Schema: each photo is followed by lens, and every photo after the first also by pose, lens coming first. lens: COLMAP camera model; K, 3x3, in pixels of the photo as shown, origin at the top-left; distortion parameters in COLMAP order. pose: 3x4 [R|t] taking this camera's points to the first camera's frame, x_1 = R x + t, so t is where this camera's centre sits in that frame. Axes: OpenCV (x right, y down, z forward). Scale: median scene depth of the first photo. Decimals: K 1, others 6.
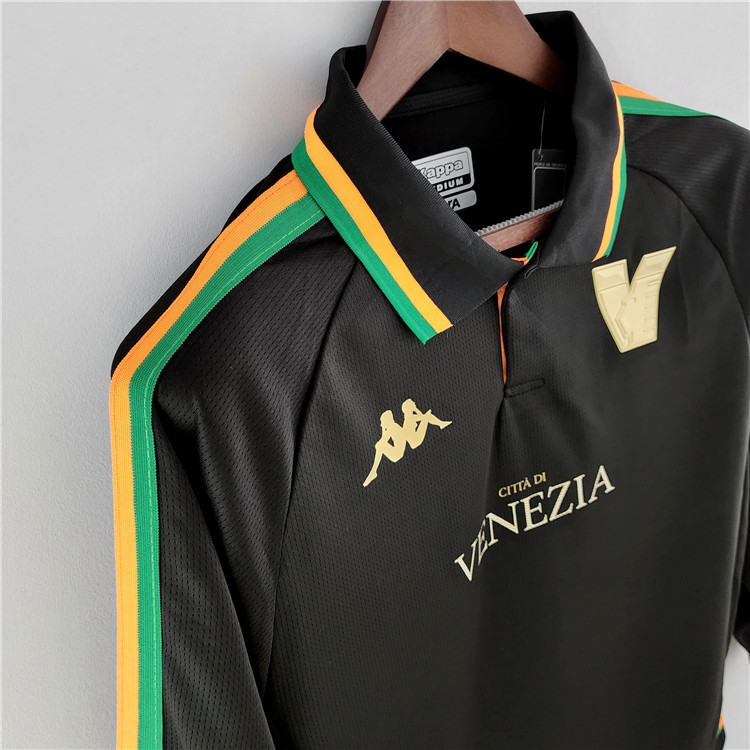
lens RADIAL K [[702.0, 0, 375.0], [0, 702.0, 375.0], [0, 0, 1]] dist [0.008659, 0.002585]
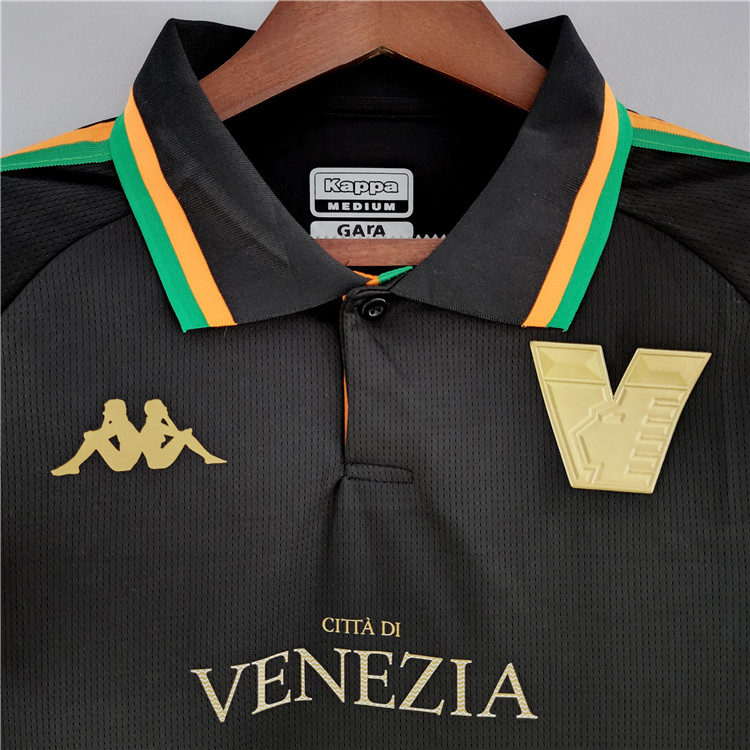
lens RADIAL K [[720.5, 0, 375.0], [0, 720.5, 375.0], [0, 0, 1]] dist [0.006778, 0.001774]
pose [[0.816998, 0.189755, -0.544525, 0.572975], [-0.348010, 0.915199, -0.203222, 0.074250], [0.459787, 0.355533, 0.813752, 0.369755]]
